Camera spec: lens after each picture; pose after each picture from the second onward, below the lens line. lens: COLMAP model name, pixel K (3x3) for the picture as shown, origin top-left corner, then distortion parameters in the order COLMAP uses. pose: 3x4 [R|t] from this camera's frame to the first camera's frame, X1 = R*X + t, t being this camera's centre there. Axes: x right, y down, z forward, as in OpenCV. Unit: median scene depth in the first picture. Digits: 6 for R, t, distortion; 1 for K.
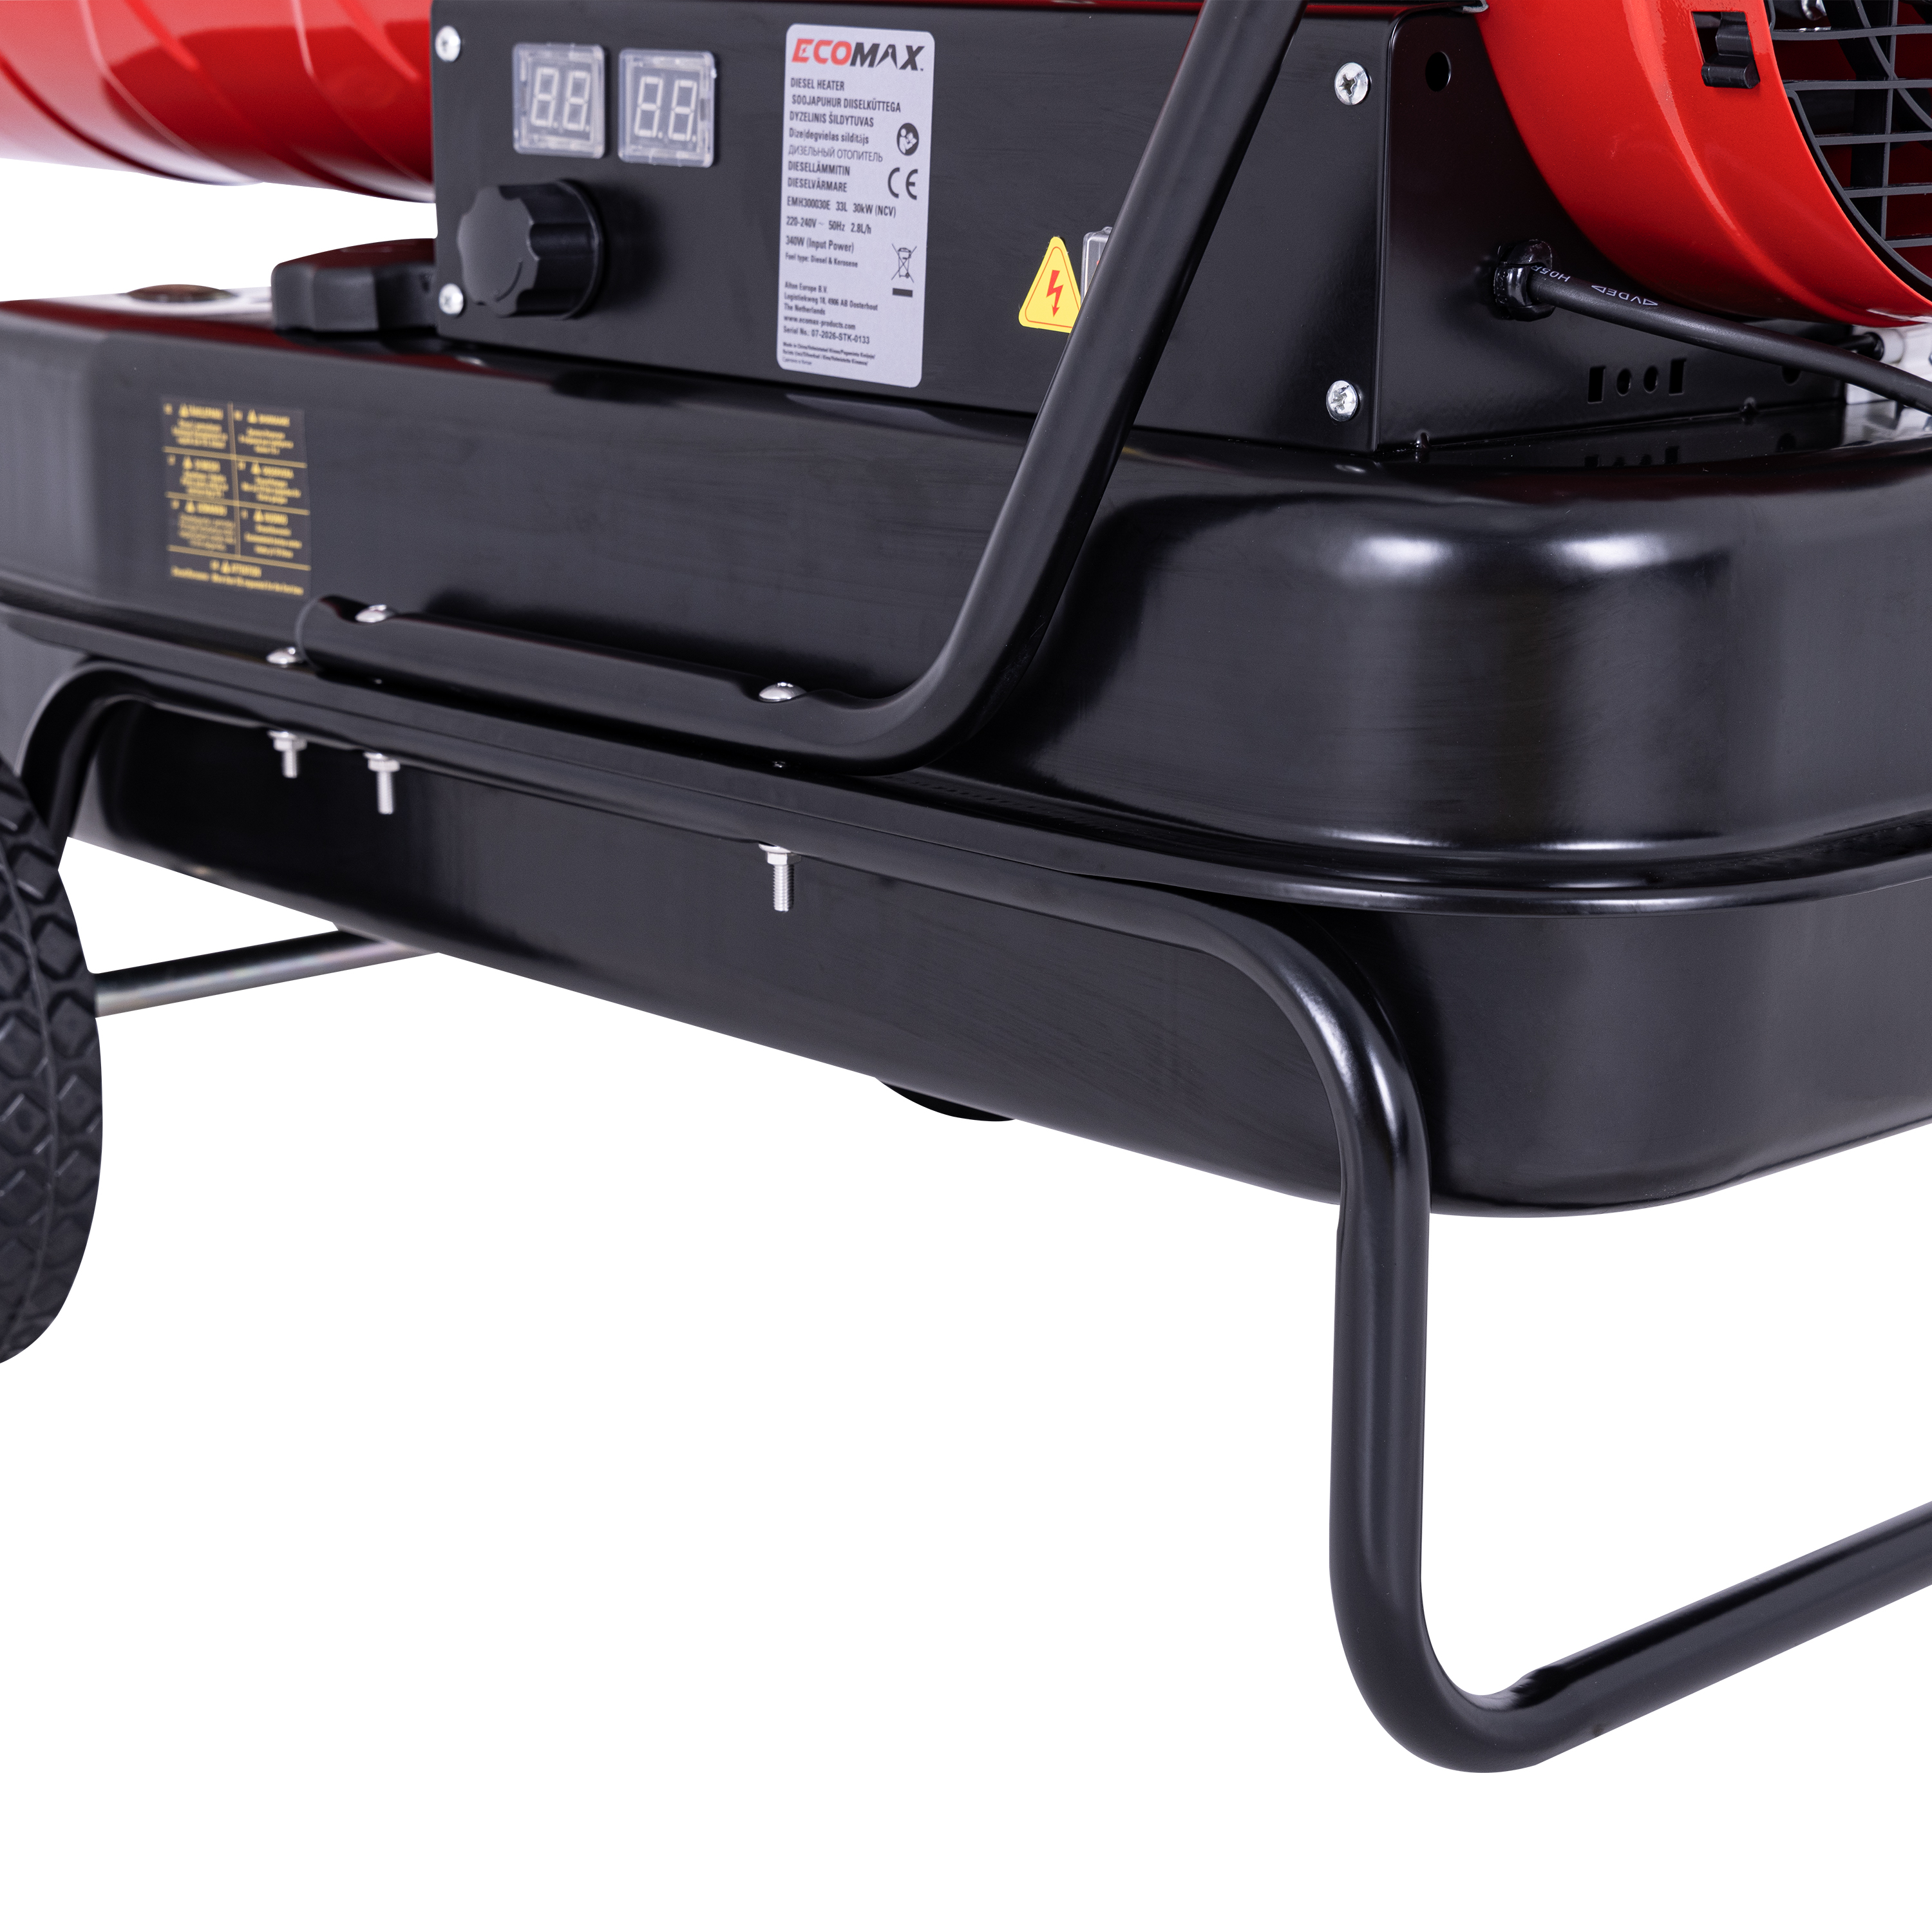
lens RADIAL K [[4210.1, 0, 969.7], [0, 4210.1, 959.8], [0, 0, 1]] dist [0.005684, 0.000000]
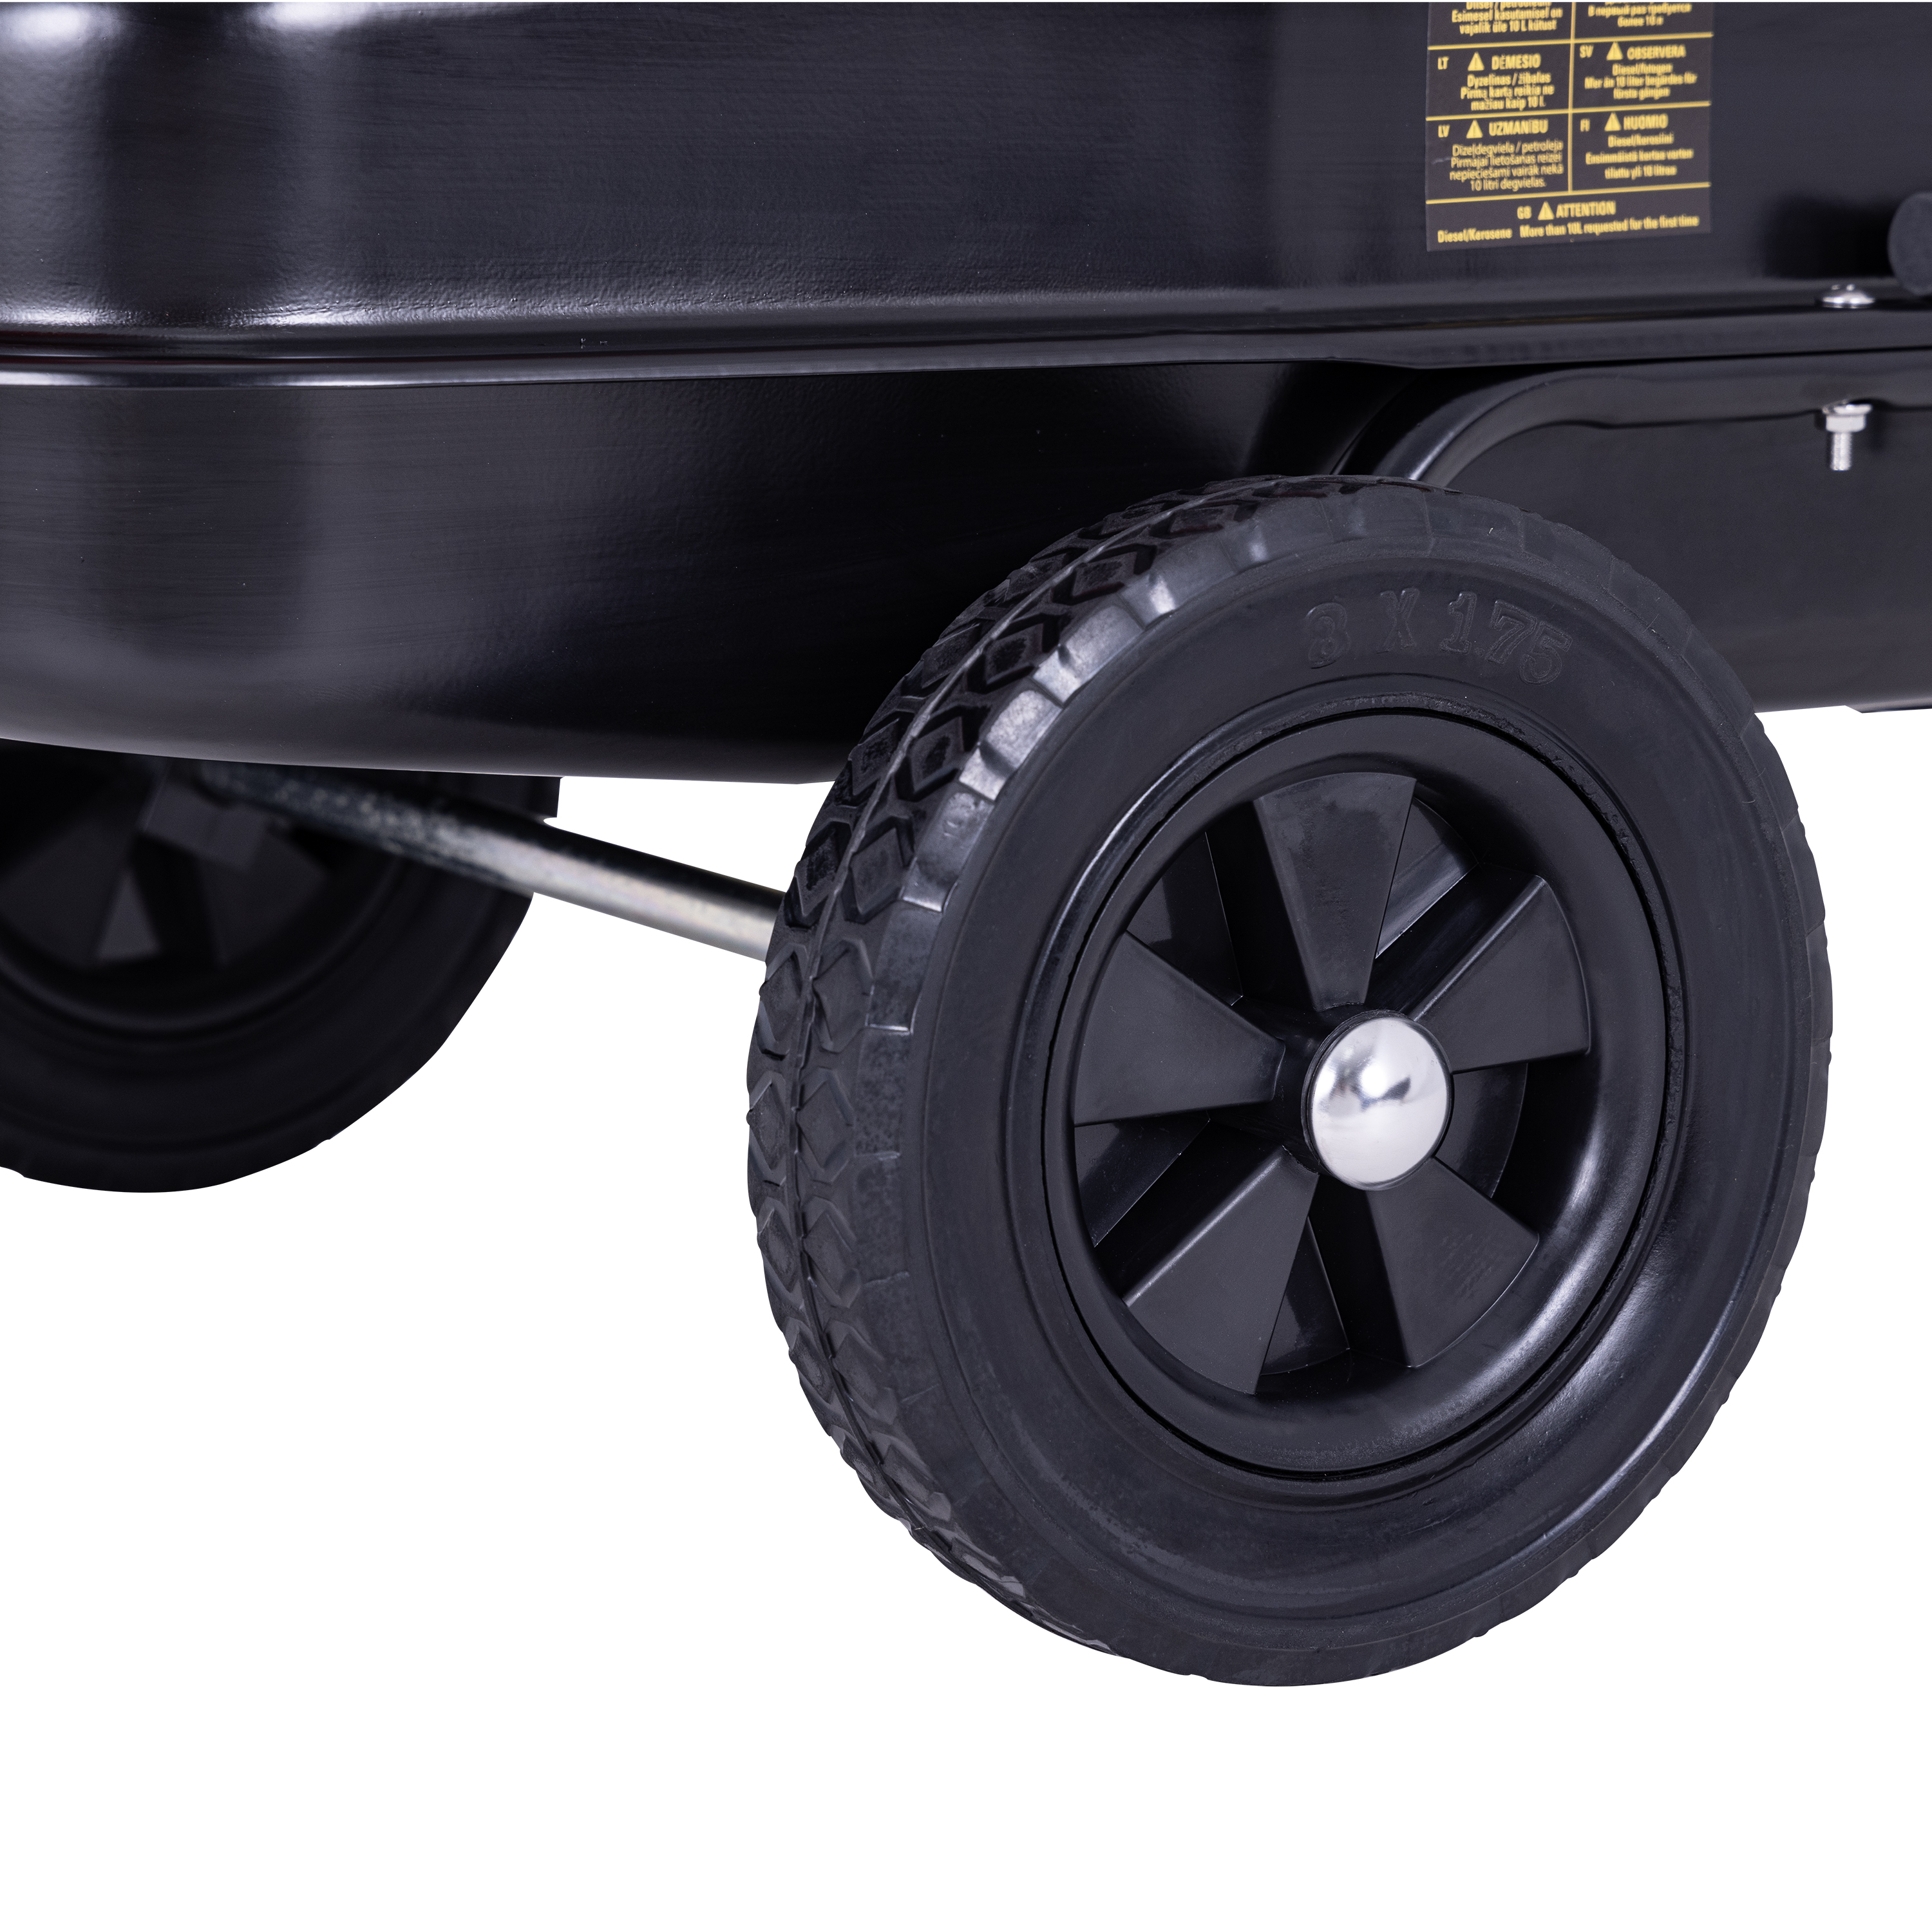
lens RADIAL K [[6247.5, 0, 963.1], [0, 6247.5, 968.9], [0, 0, 1]] dist [0.035943, 0.000000]
pose [[0.203528, -0.197194, 0.959005, -1.329317], [0.216107, 0.964396, 0.152438, -0.169494], [-0.954921, 0.176222, 0.238897, 0.999678]]
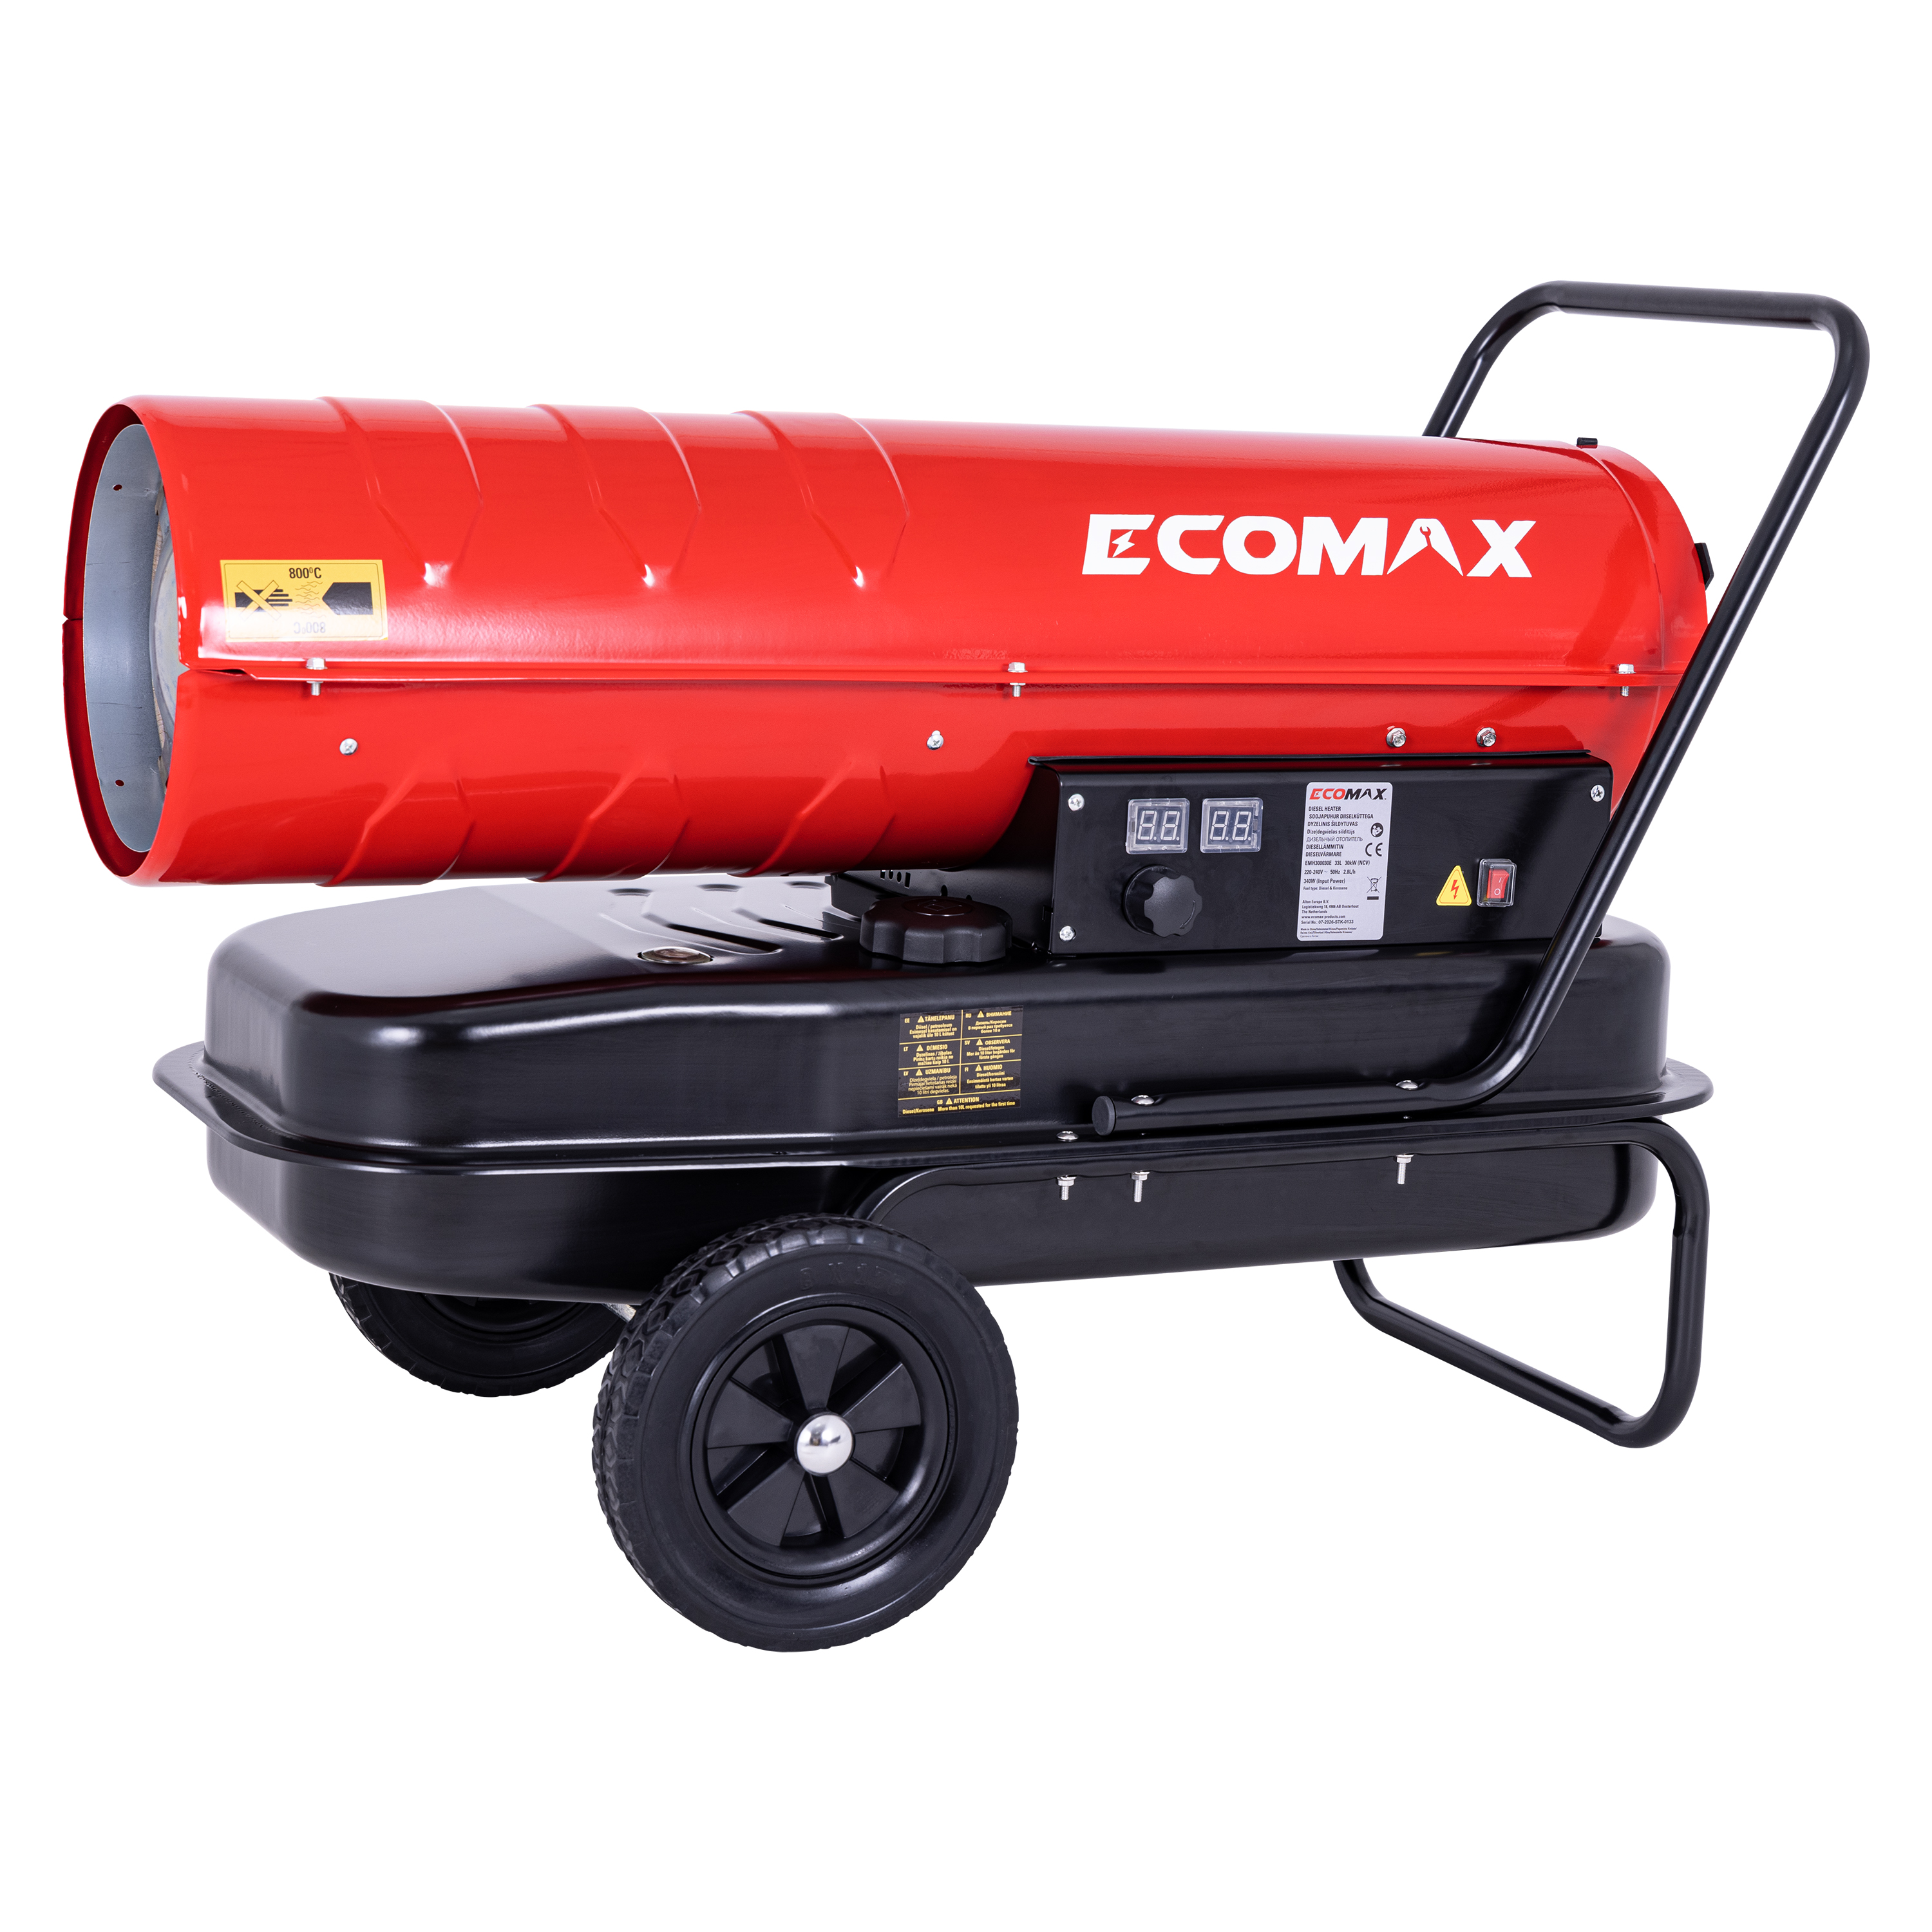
lens RADIAL K [[4110.4, 0, 977.6], [0, 4110.4, 960.3], [0, 0, 1]] dist [0.084408, 0.000000]
pose [[0.328766, -0.163201, 0.930204, -2.024825], [0.179489, 0.977801, 0.108114, -0.384252], [-0.927198, 0.131418, 0.350760, 0.429617]]
